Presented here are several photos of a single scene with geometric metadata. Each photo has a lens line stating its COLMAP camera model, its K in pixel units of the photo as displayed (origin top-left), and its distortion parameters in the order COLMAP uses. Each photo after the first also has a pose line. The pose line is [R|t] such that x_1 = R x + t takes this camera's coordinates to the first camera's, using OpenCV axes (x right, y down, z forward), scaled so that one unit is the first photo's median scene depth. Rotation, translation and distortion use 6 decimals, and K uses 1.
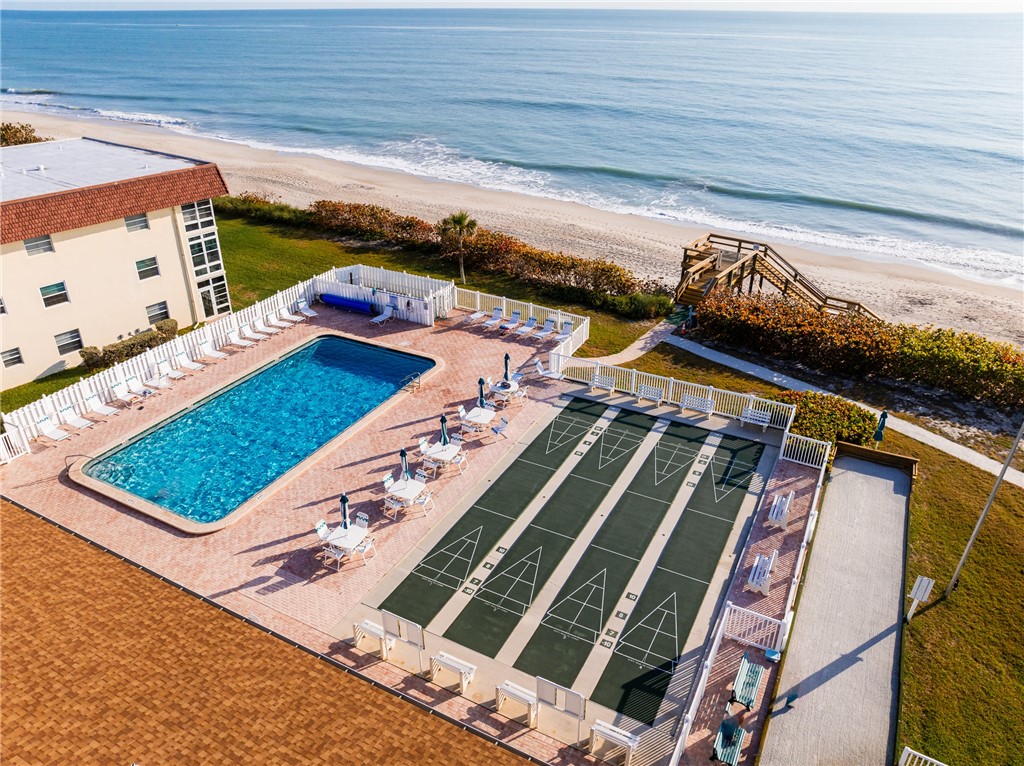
lens RADIAL K [[715.6, 0, 512.0], [0, 715.6, 383.0], [0, 0, 1]] dist [-0.032178, 0.004315]
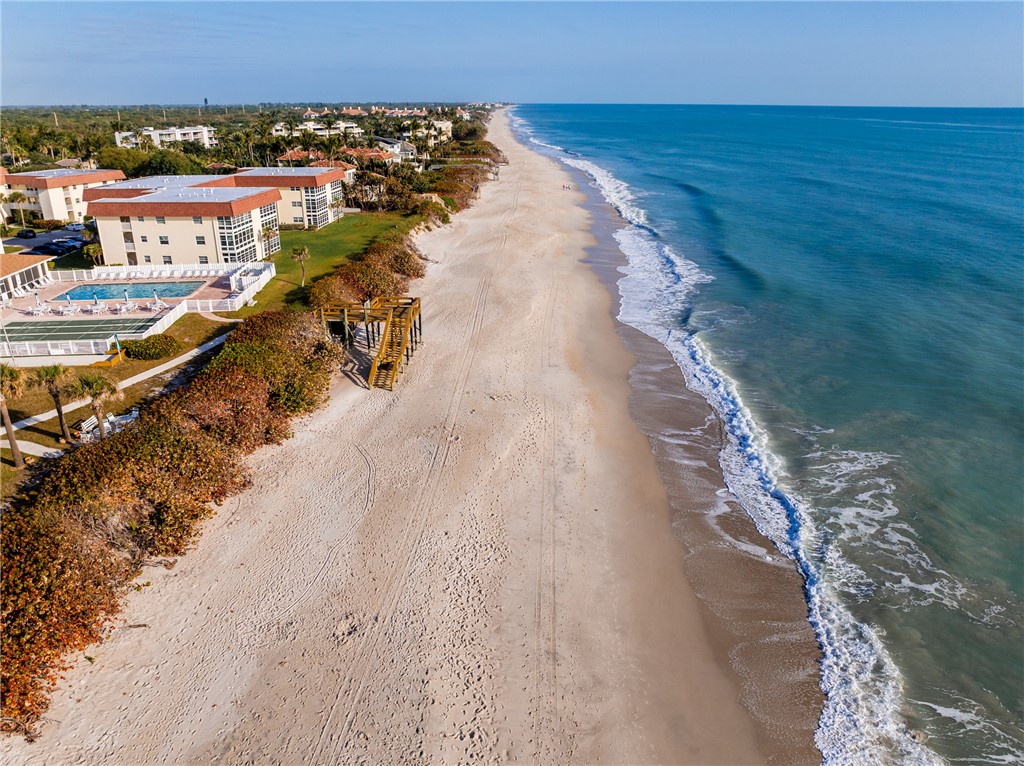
lens RADIAL K [[715.6, 0, 512.0], [0, 715.6, 383.0], [0, 0, 1]] dist [-0.032178, 0.004315]
pose [[0.544005, 0.302786, -0.782547, 2.103090], [-0.389293, 0.917250, 0.084280, -0.339776], [0.743310, 0.258791, 0.616861, 0.451085]]
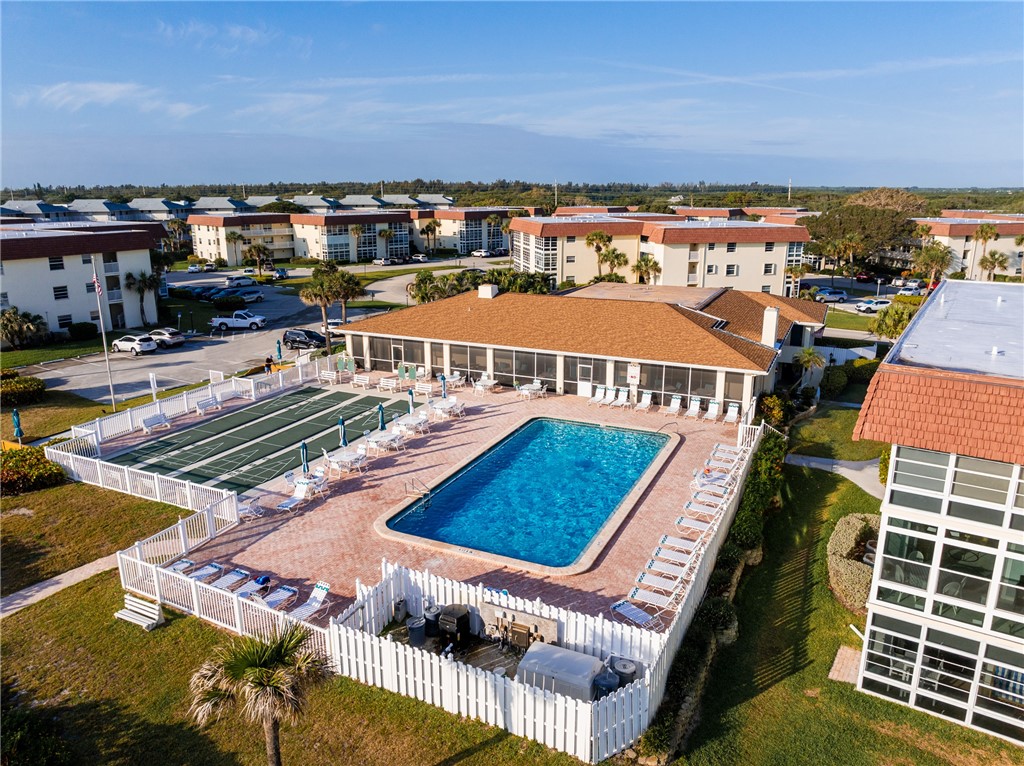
lens RADIAL K [[715.6, 0, 512.0], [0, 715.6, 383.0], [0, 0, 1]] dist [-0.032178, 0.004315]
pose [[-0.998701, 0.020505, -0.046638, -0.193329], [-0.016453, 0.736576, 0.676155, -0.596610], [0.048217, 0.676044, -0.735282, 1.373621]]
